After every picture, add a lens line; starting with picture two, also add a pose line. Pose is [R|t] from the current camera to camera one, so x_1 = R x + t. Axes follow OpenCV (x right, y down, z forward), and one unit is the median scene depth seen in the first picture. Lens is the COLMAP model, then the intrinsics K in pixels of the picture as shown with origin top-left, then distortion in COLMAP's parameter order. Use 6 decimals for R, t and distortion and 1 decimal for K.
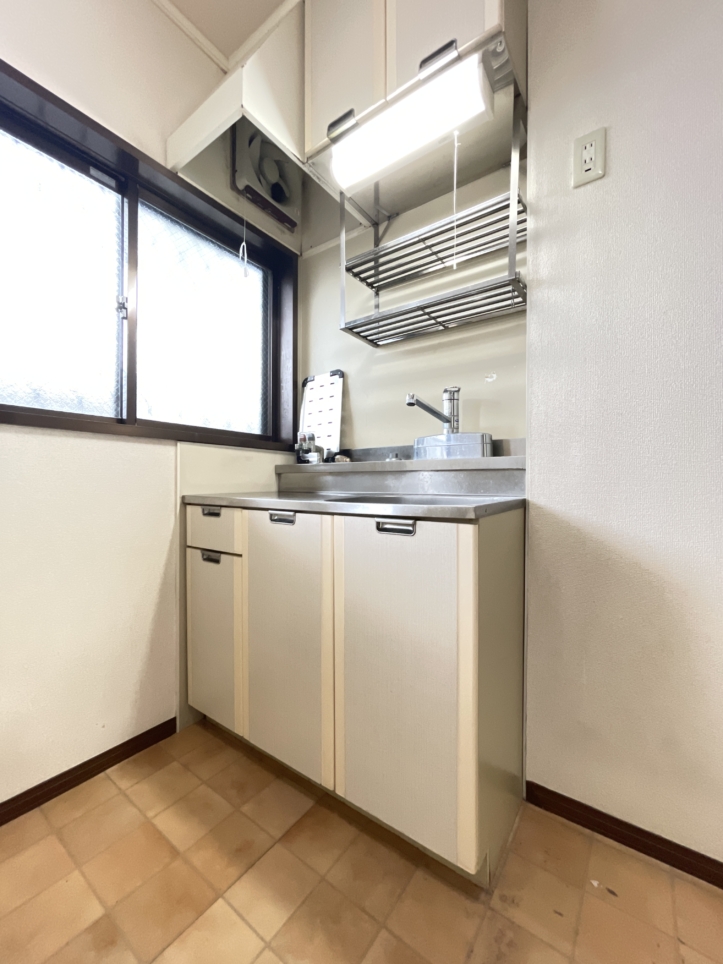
lens RADIAL K [[388.7, 0, 362.4], [0, 388.7, 484.5], [0, 0, 1]] dist [-0.001096, 0.000229]
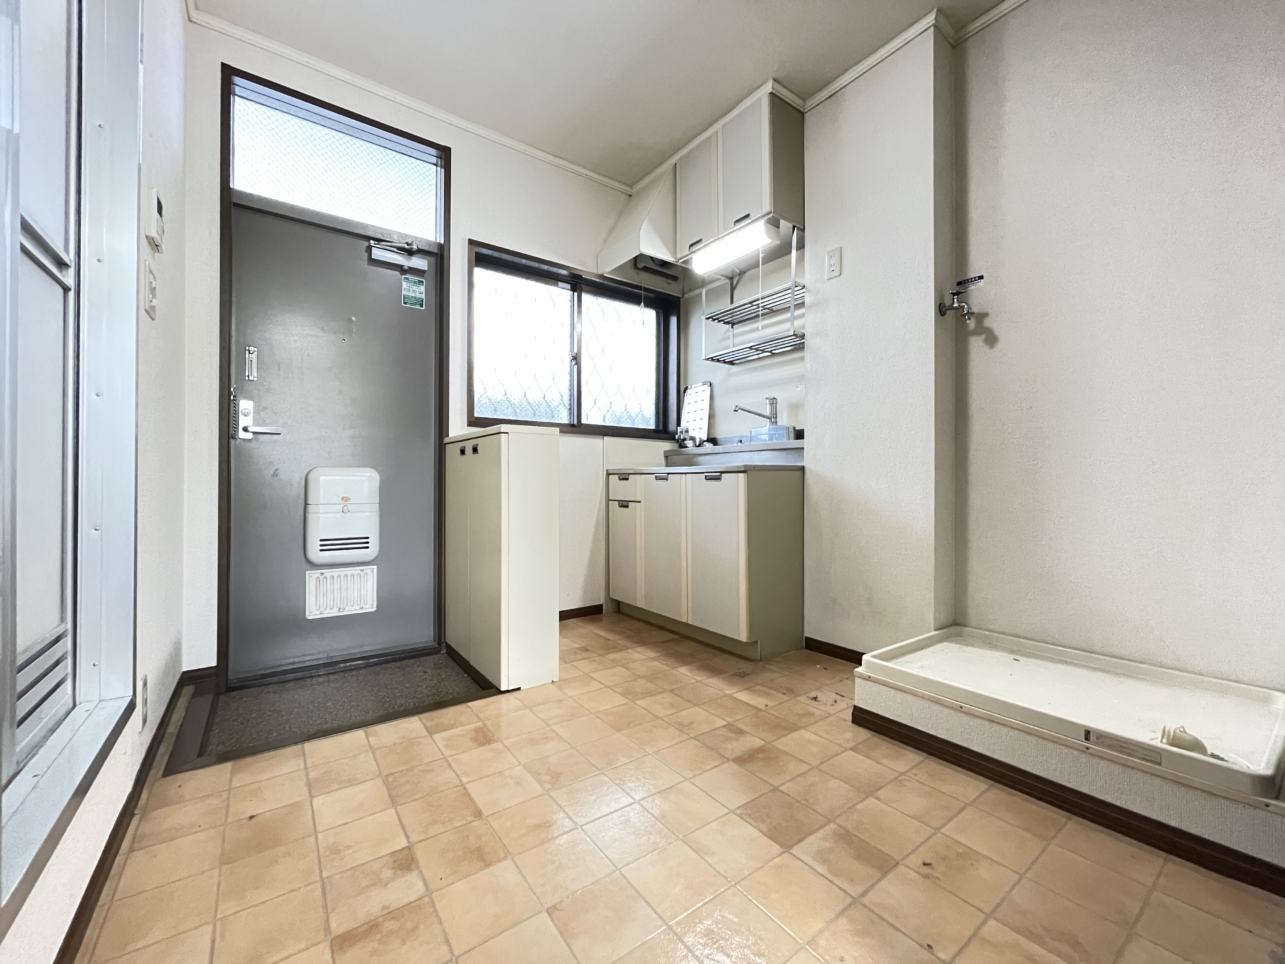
lens RADIAL K [[518.1, 0, 640.9], [0, 518.1, 479.7], [0, 0, 1]] dist [-0.001096, 0.000229]
pose [[0.950964, -0.003731, -0.309279, 0.357657], [0.001901, 0.999979, -0.006218, 0.088961], [0.309295, 0.005326, 0.950951, -1.055532]]
